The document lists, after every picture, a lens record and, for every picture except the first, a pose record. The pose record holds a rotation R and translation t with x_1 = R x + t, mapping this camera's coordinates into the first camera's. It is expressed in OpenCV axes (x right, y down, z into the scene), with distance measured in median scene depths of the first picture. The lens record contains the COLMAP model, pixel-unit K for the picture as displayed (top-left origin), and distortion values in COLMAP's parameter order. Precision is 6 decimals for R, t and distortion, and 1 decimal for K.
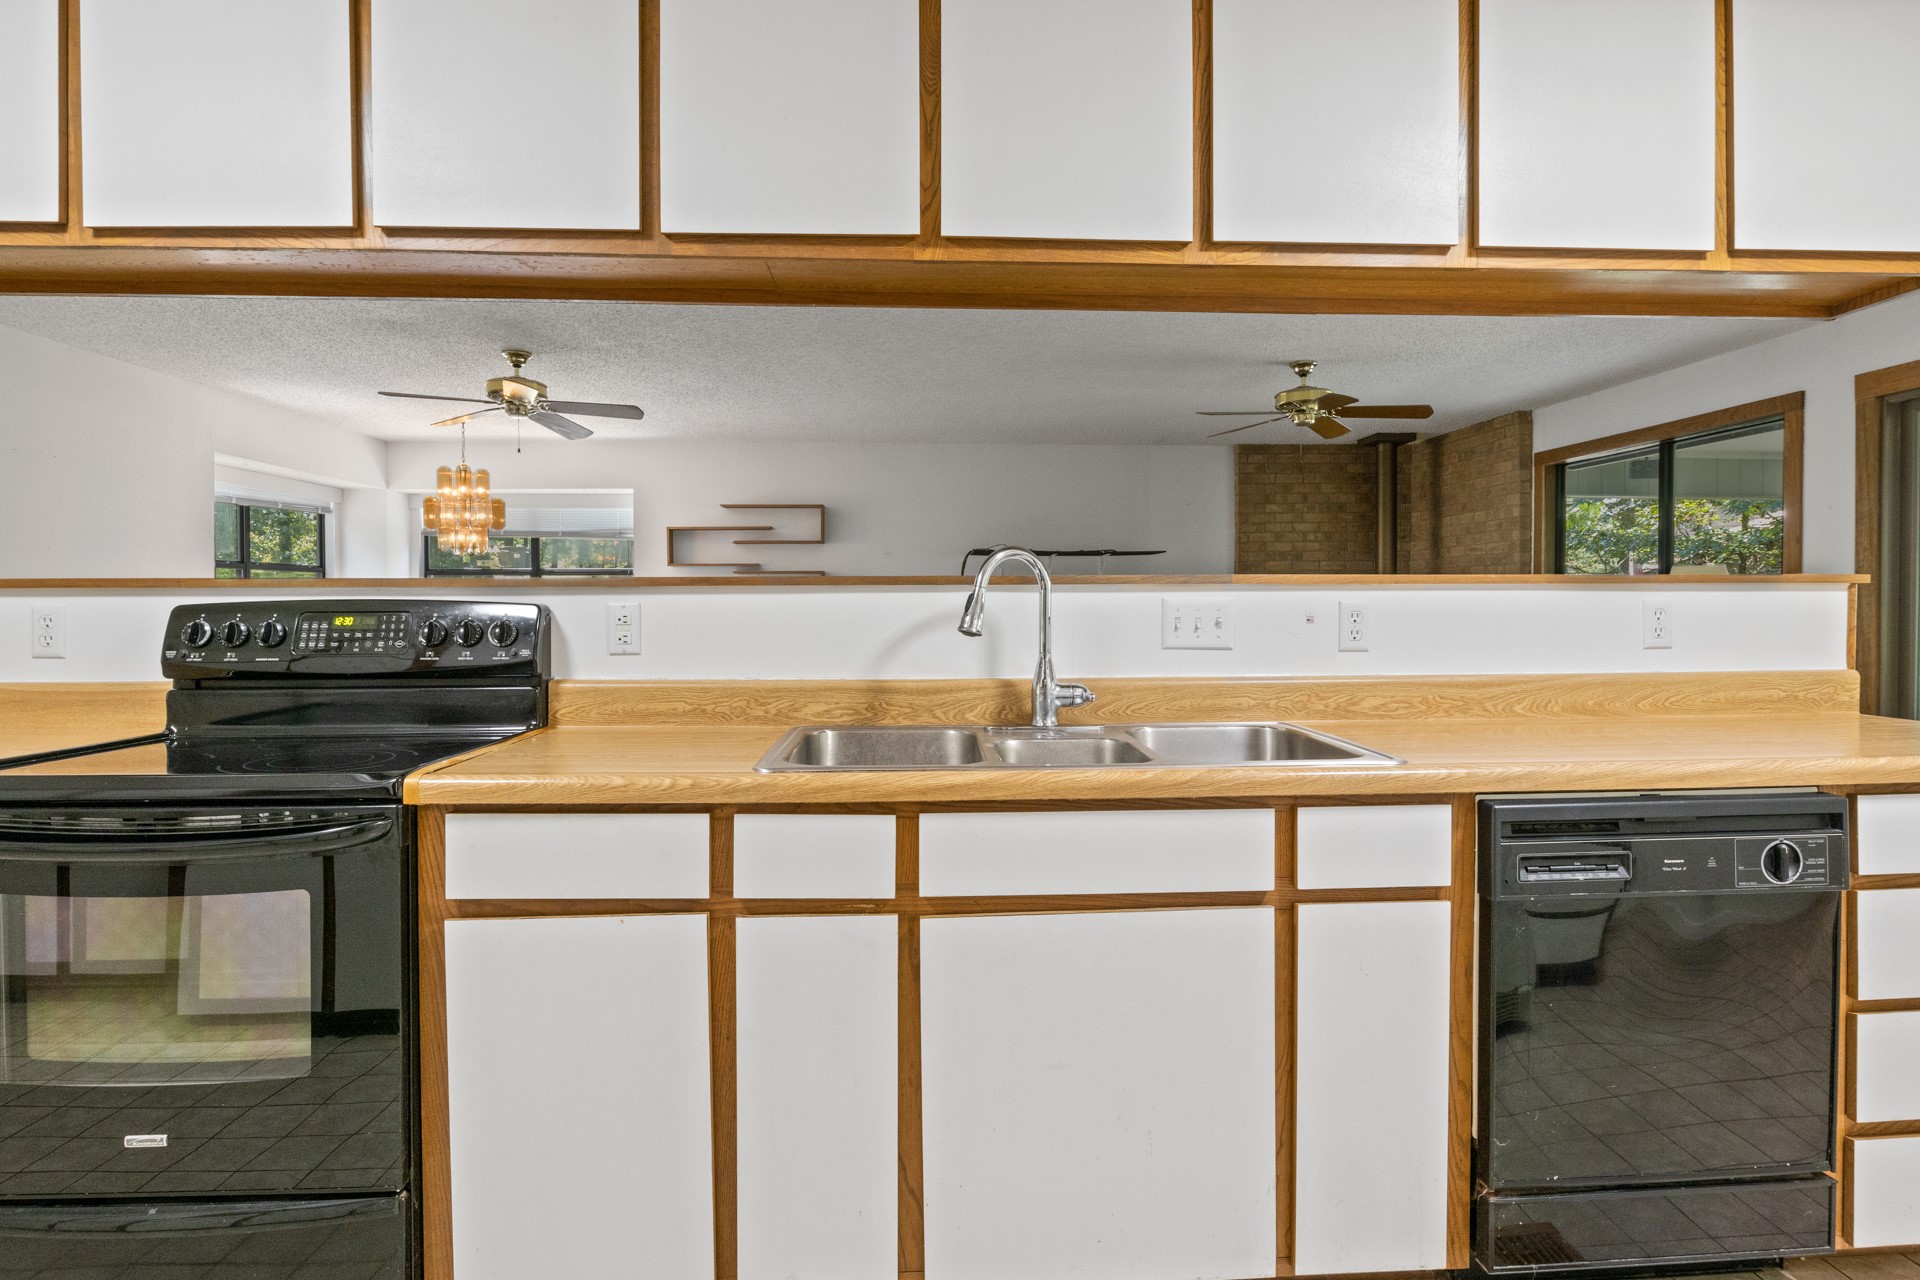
lens RADIAL K [[987.0, 0, 963.1], [0, 987.0, 615.2], [0, 0, 1]] dist [-0.001479, -0.001221]
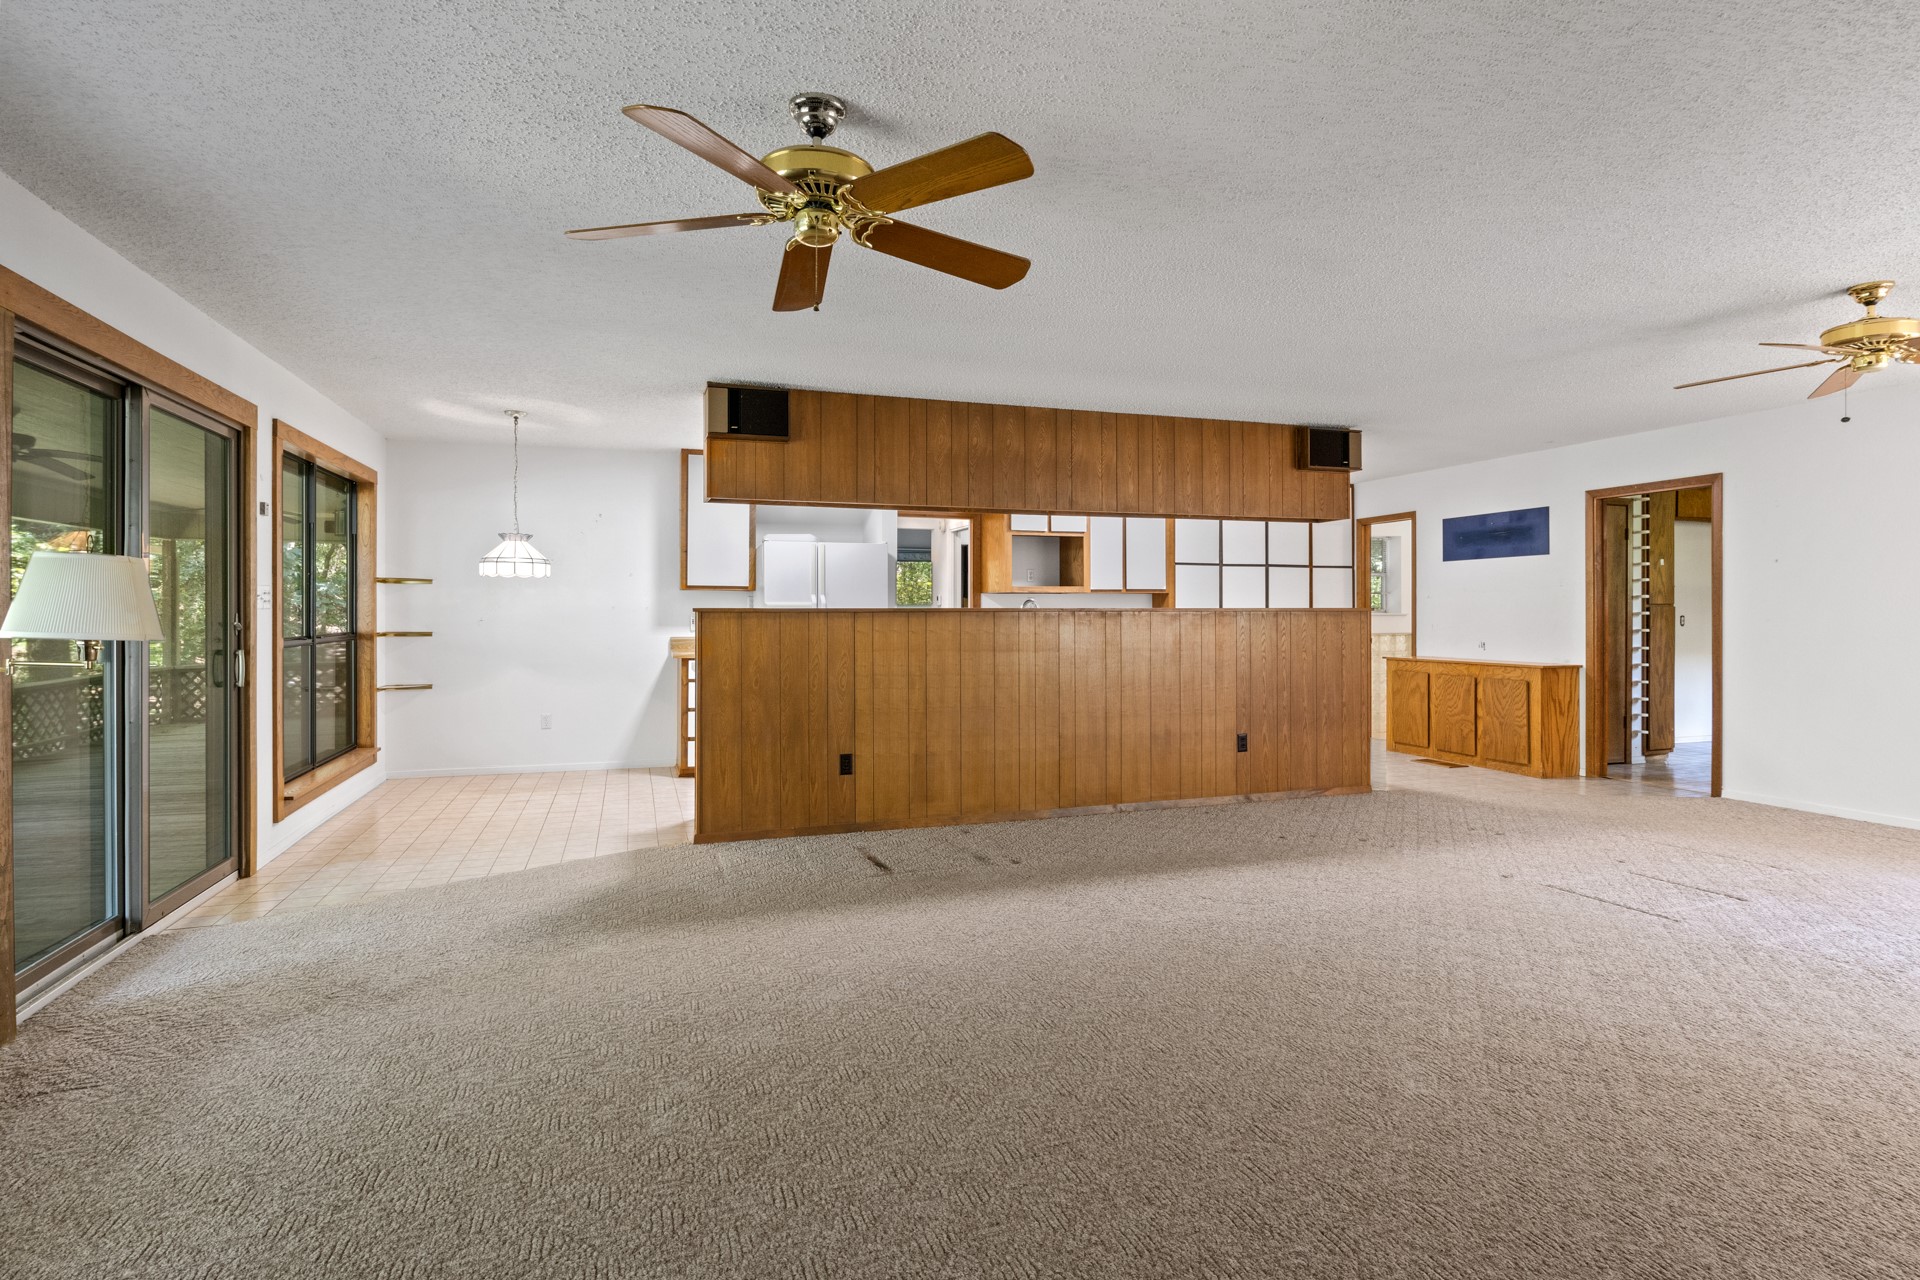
lens RADIAL K [[987.0, 0, 963.1], [0, 987.0, 615.2], [0, 0, 1]] dist [-0.001479, -0.001221]
pose [[-0.965957, 0.004581, -0.258661, 0.284665], [0.001374, 0.999920, 0.012576, -0.016555], [0.258698, 0.011792, -0.965886, 1.053733]]
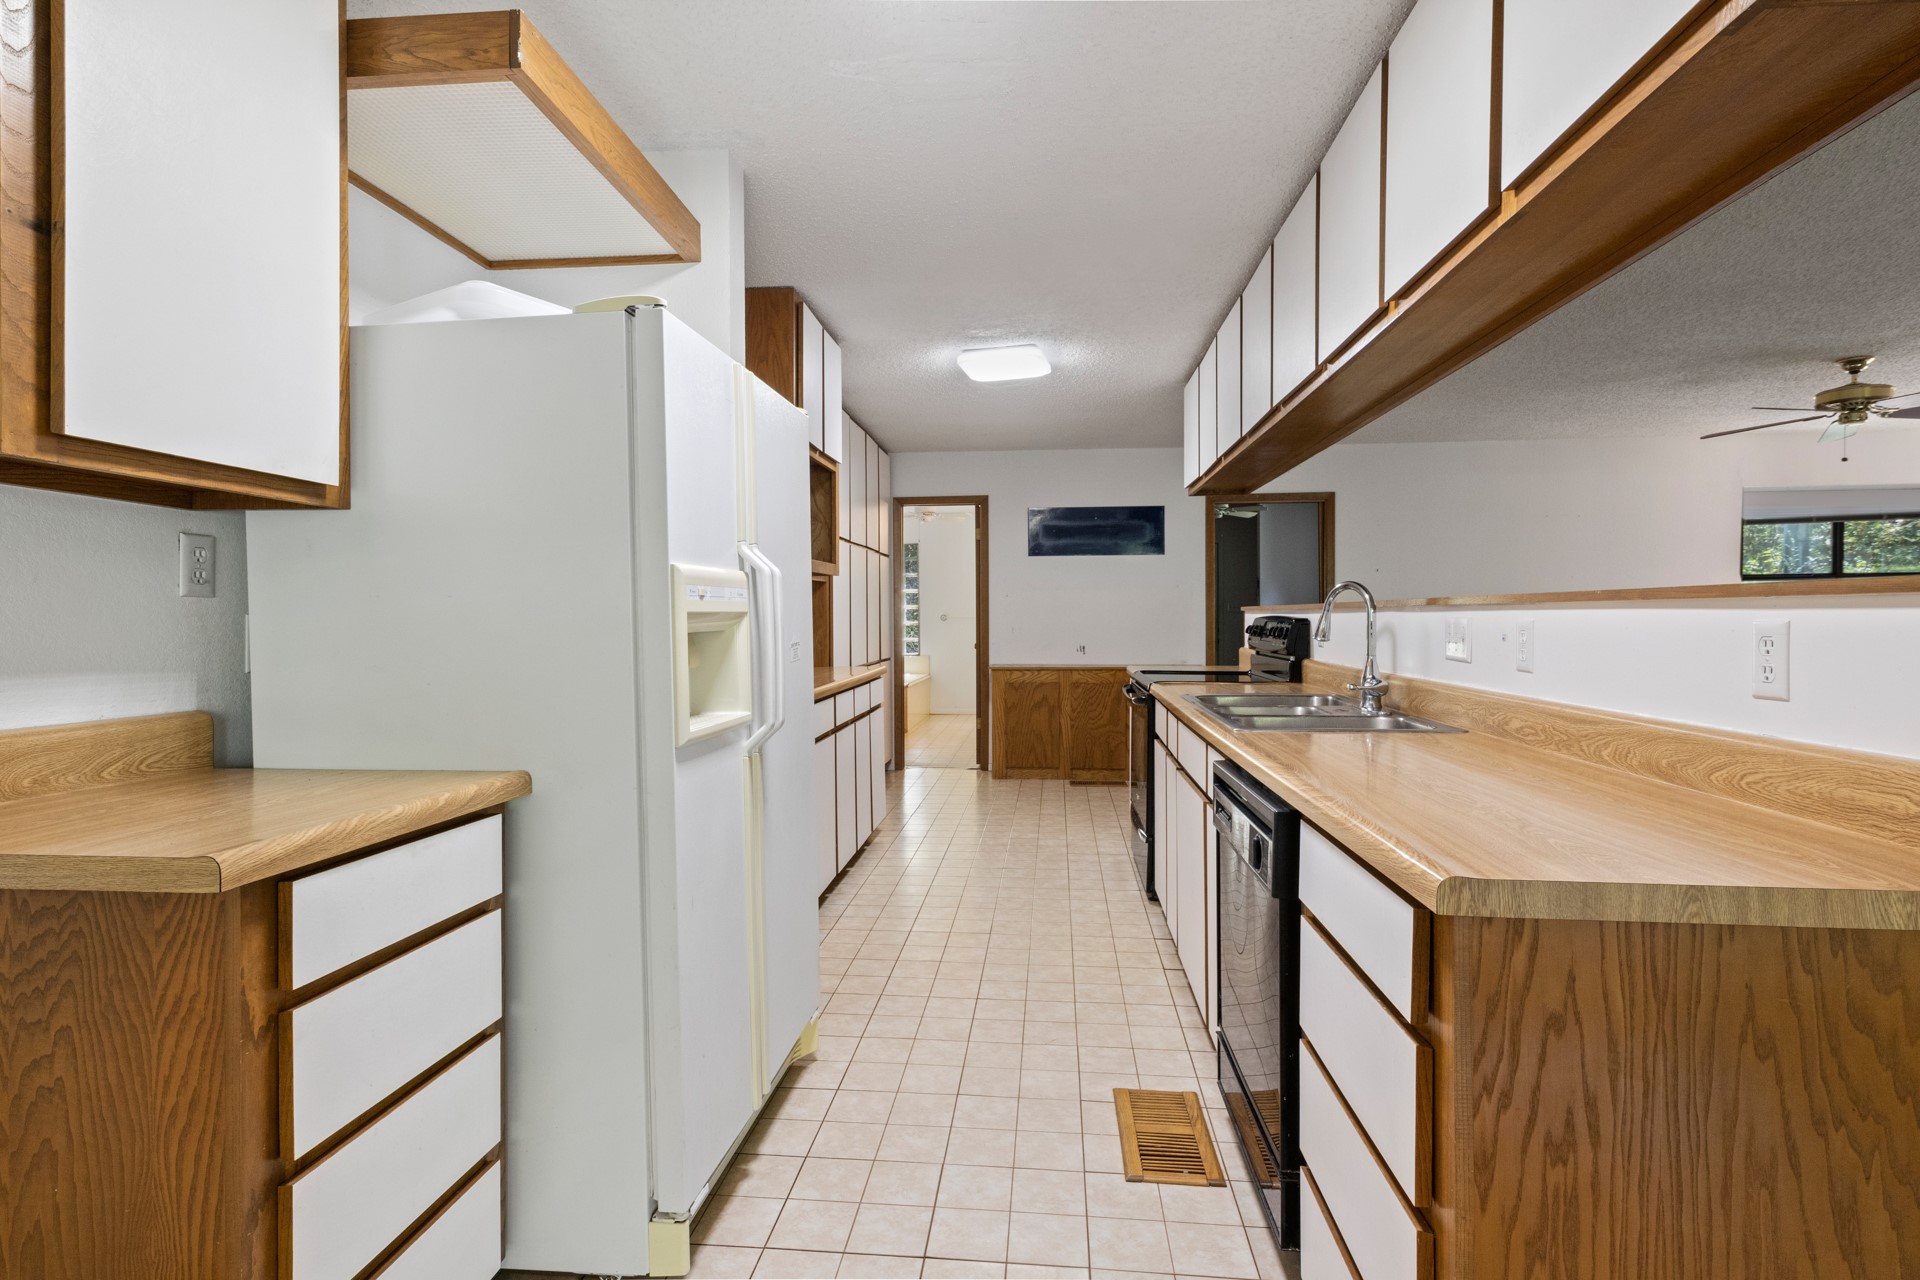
lens RADIAL K [[959.9, 0, 965.4], [0, 959.9, 632.6], [0, 0, 1]] dist [0.004010, -0.000561]
pose [[-0.152593, 0.020157, -0.988084, 0.435051], [-0.006300, 0.999752, 0.021368, -0.005862], [0.988269, 0.009485, -0.152428, 0.183296]]
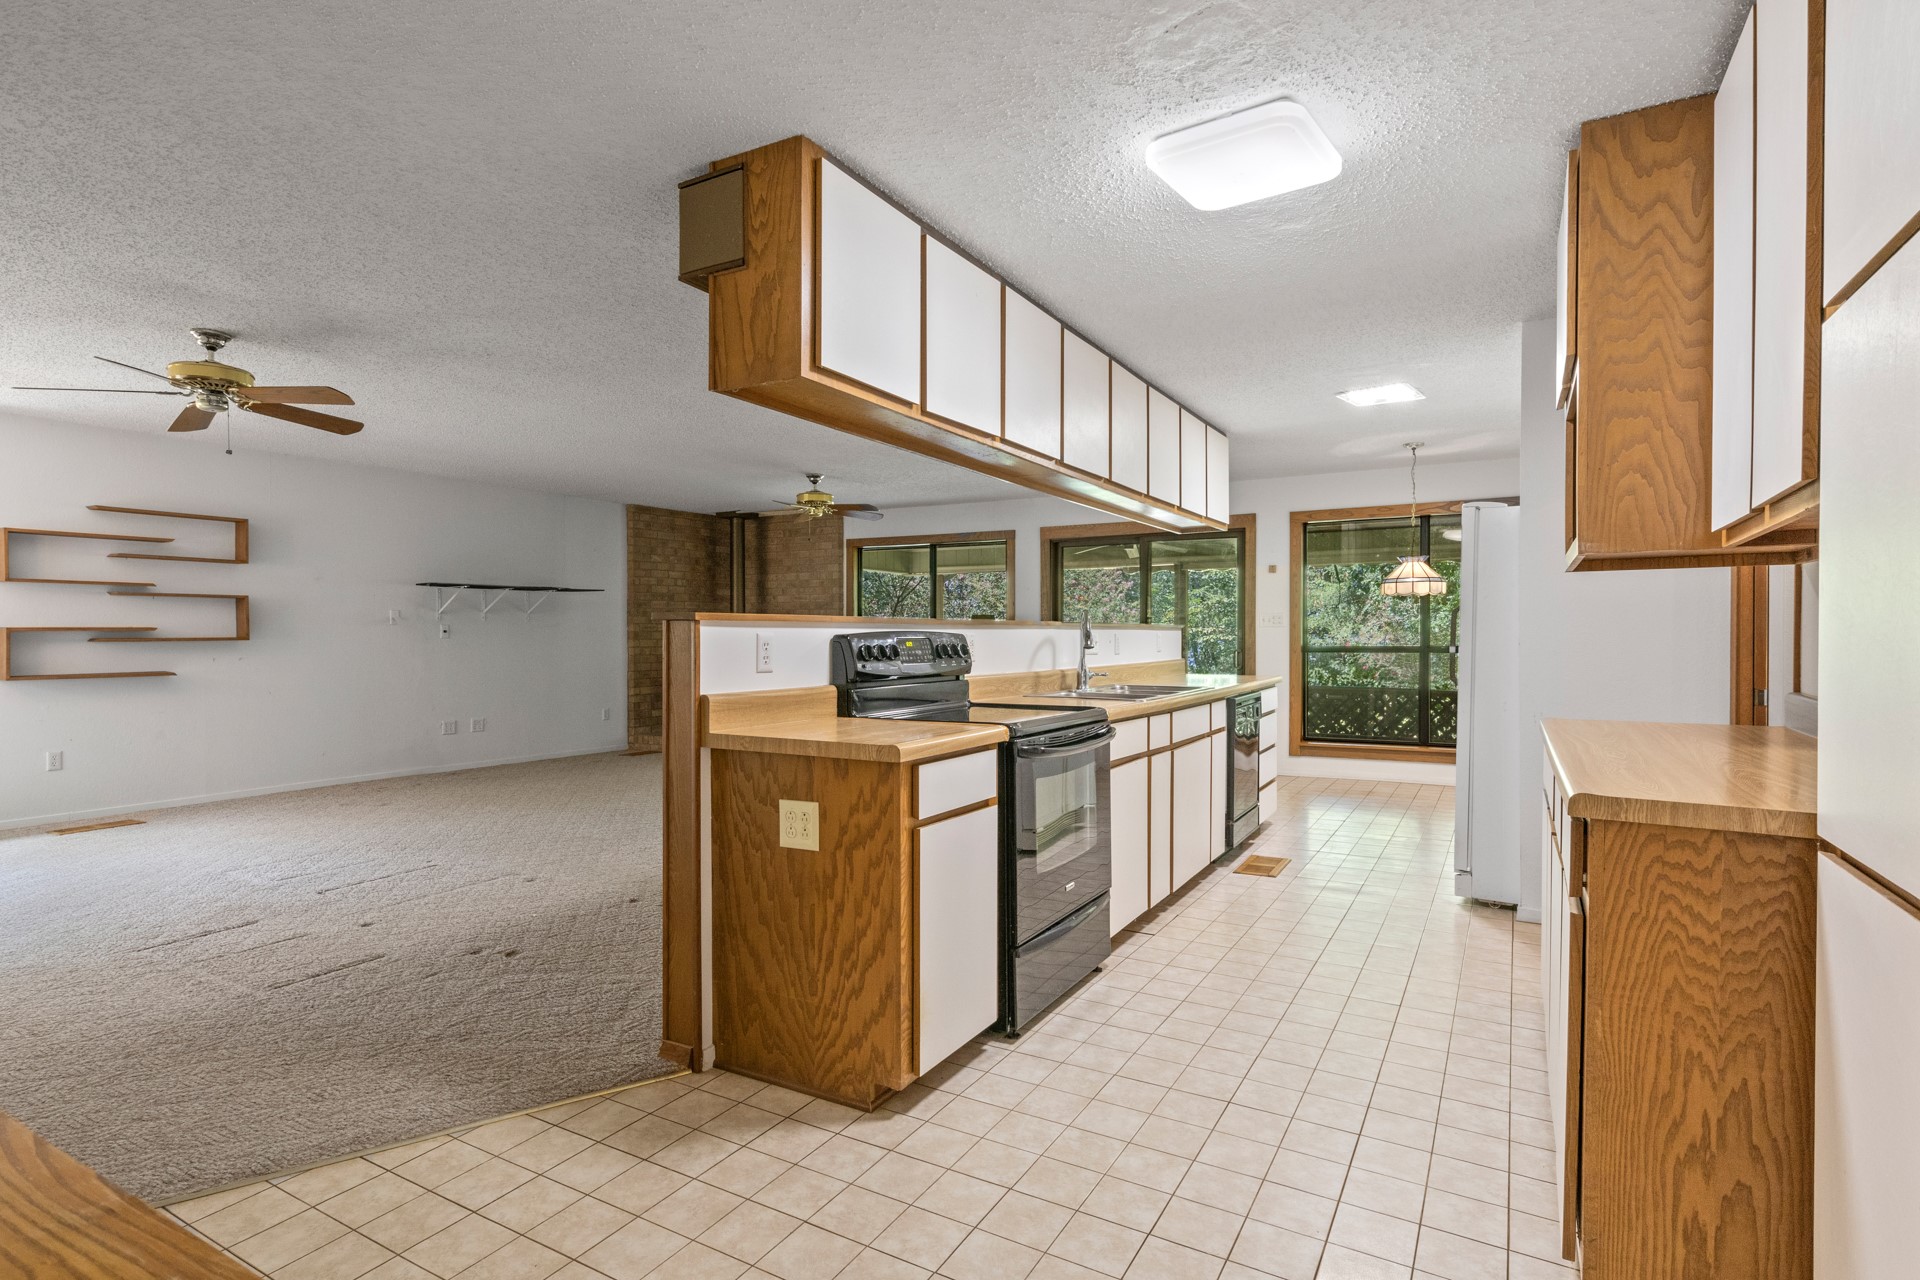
lens RADIAL K [[959.9, 0, 965.4], [0, 959.9, 632.6], [0, 0, 1]] dist [0.004010, -0.000561]
pose [[0.540333, 0.003822, 0.841442, -0.544896], [0.008433, 0.999915, -0.009956, 0.001406], [-0.841409, 0.012475, 0.540255, 0.013649]]
